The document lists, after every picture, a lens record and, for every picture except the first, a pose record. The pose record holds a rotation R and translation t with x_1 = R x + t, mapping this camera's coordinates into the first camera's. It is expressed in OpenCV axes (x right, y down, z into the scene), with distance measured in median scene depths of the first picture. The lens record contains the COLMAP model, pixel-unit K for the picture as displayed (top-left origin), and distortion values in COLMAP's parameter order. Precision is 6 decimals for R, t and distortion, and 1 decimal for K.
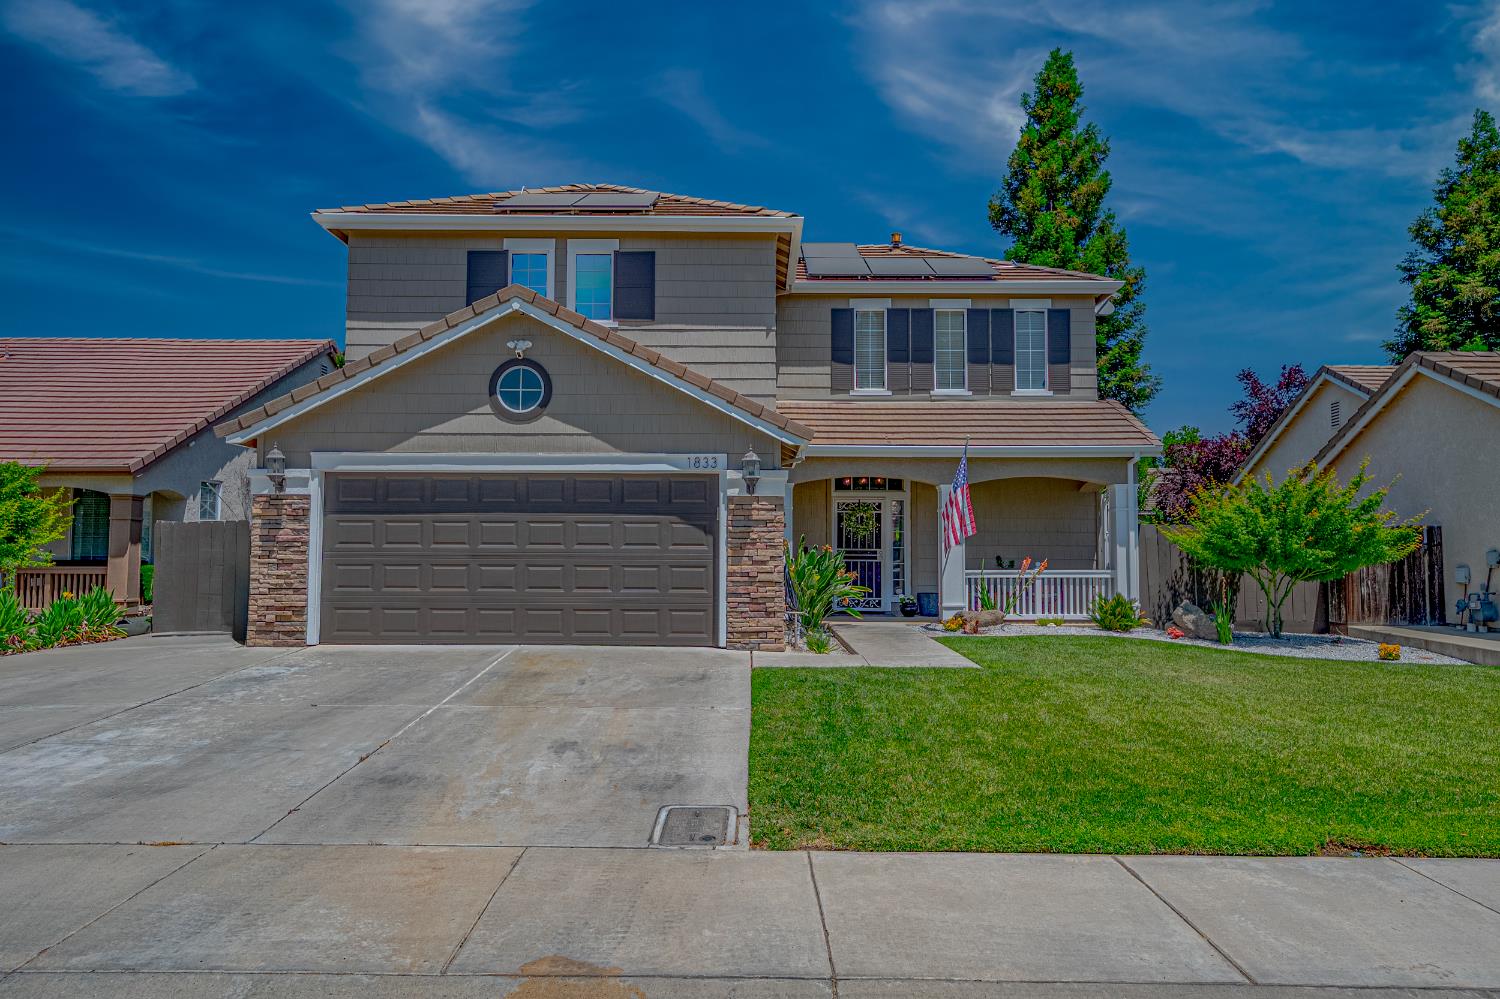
lens RADIAL K [[1007.5, 0, 750.0], [0, 1007.5, 499.5], [0, 0, 1]] dist [0.001468, 0.002371]
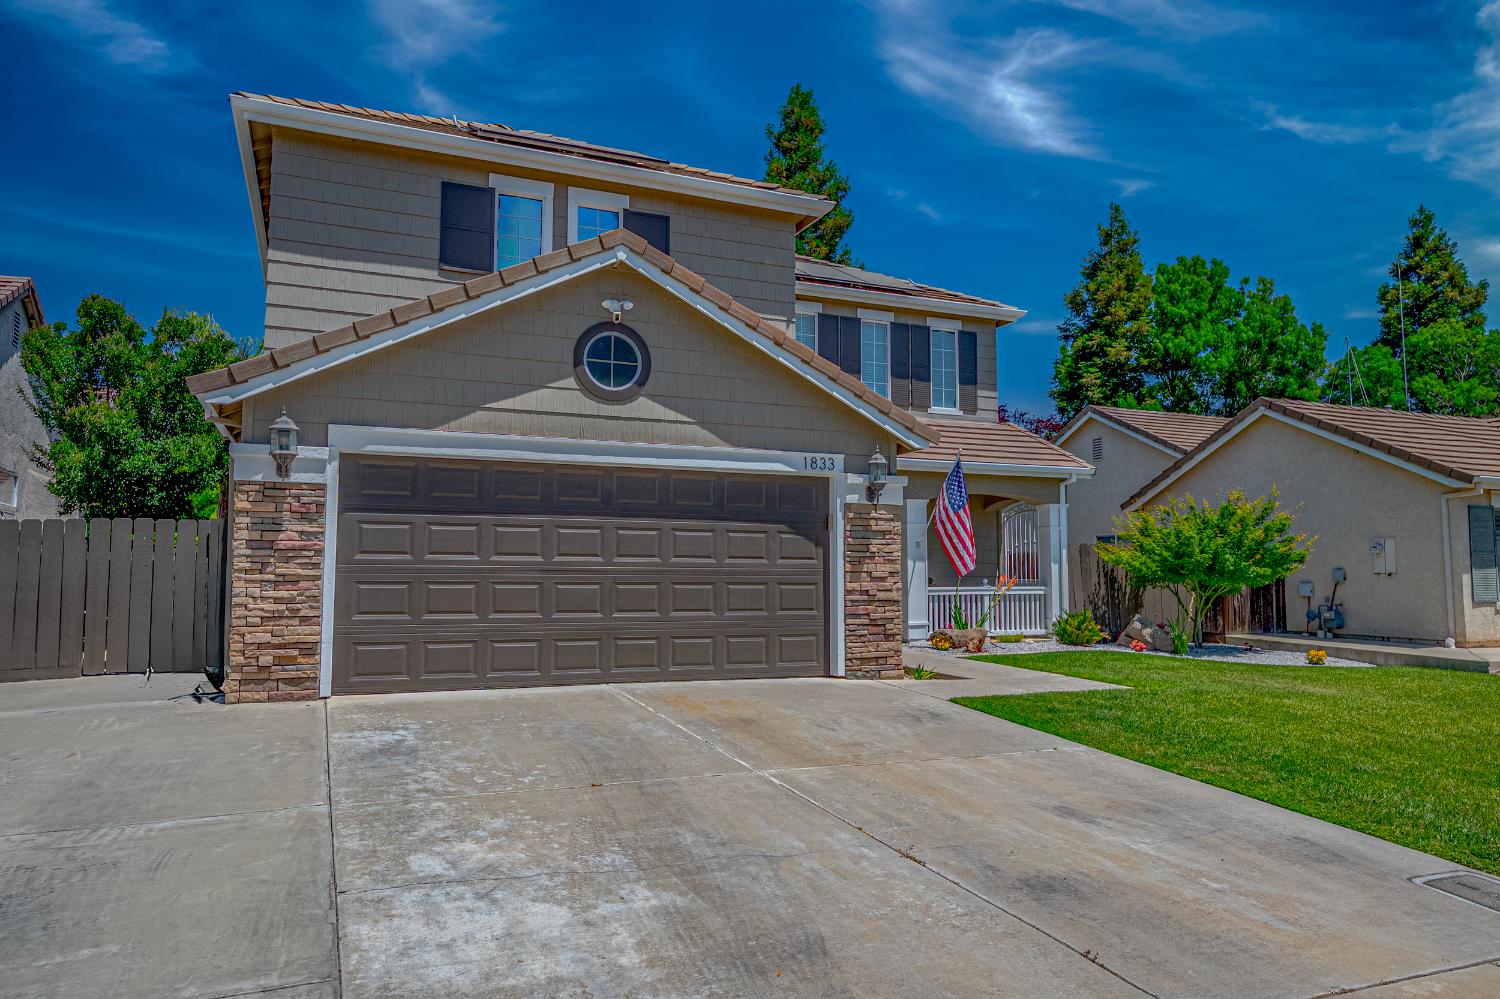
lens RADIAL K [[1007.5, 0, 750.0], [0, 1007.5, 499.5], [0, 0, 1]] dist [0.001468, 0.002371]
pose [[0.914395, 0.030685, 0.403658, -0.446254], [-0.022897, 0.999447, -0.024108, 0.016394], [-0.404175, 0.012802, 0.914592, 0.230576]]
